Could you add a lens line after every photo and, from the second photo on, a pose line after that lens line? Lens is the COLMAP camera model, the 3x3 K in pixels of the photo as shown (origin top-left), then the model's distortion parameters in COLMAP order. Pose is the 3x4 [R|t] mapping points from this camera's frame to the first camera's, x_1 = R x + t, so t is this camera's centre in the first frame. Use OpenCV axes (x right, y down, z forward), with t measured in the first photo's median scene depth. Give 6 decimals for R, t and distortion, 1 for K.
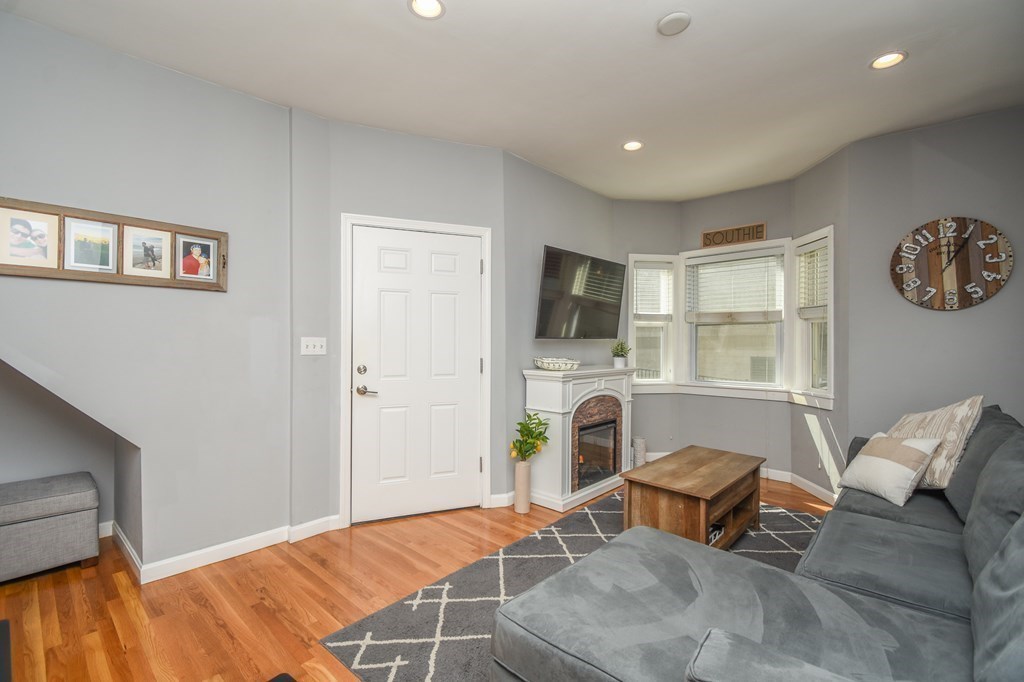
lens RADIAL K [[450.7, 0, 511.5], [0, 450.7, 342.1], [0, 0, 1]] dist [0.031959, -0.024333]
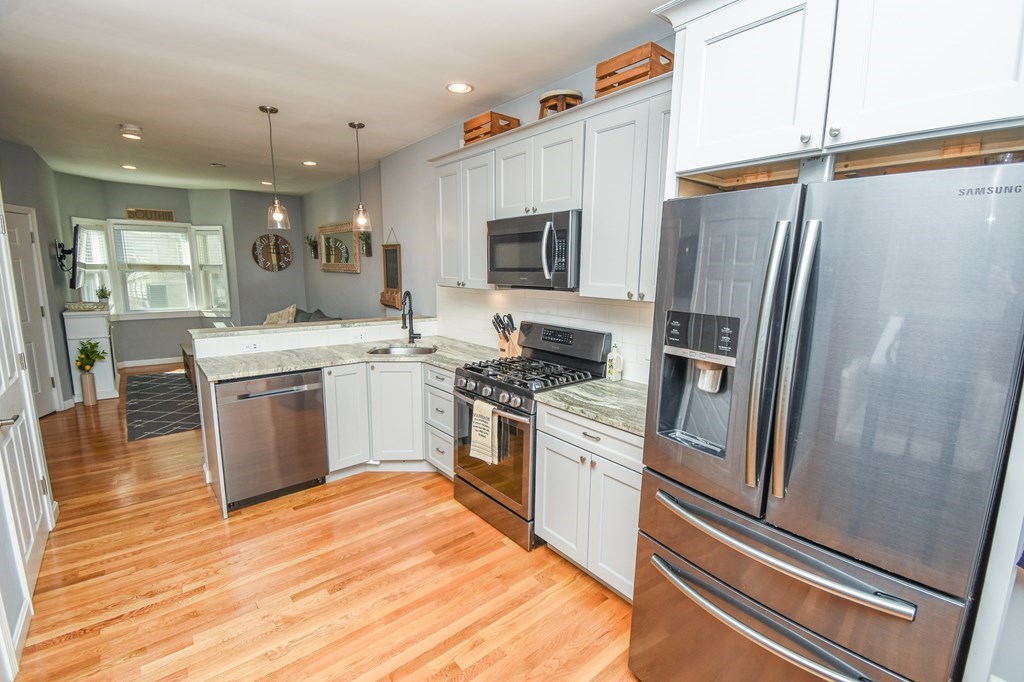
lens RADIAL K [[450.7, 0, 511.5], [0, 450.7, 342.1], [0, 0, 1]] dist [0.031959, -0.024333]
pose [[0.143578, -0.160520, 0.976534, -1.596766], [-0.010945, 0.986440, 0.163758, -0.127575], [-0.989578, -0.034200, 0.139875, -0.781106]]
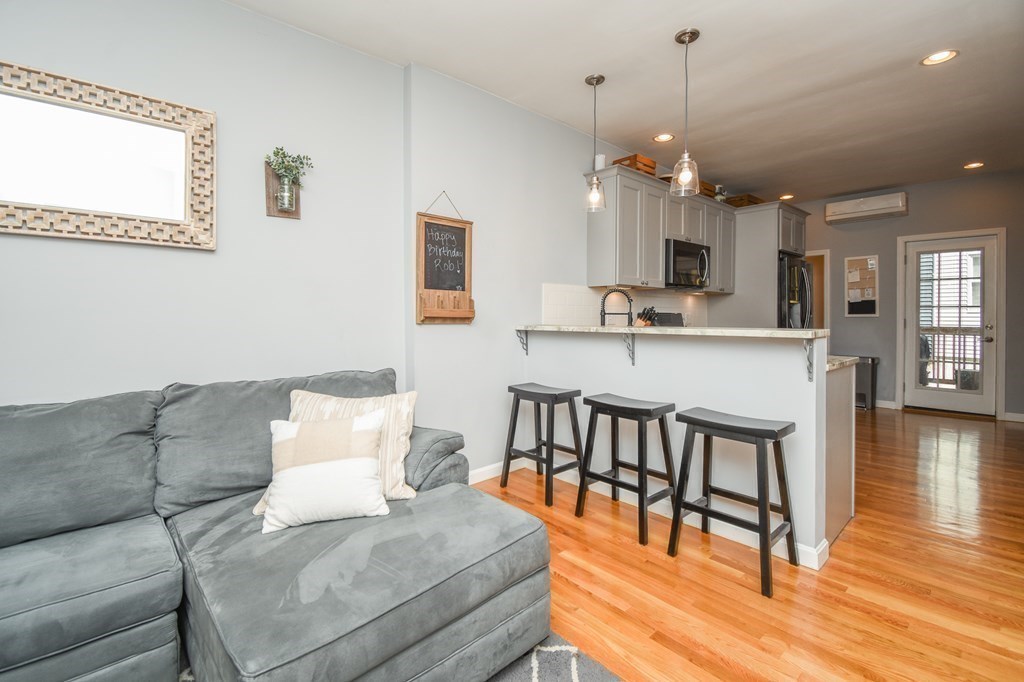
lens RADIAL K [[462.8, 0, 510.2], [0, 462.8, 318.2], [0, 0, 1]] dist [0.032199, -0.026961]
pose [[-0.995861, -0.000163, 0.090888, -0.024893], [0.000236, 0.999990, 0.004378, 0.033561], [-0.090888, 0.004381, -0.995852, 1.143024]]
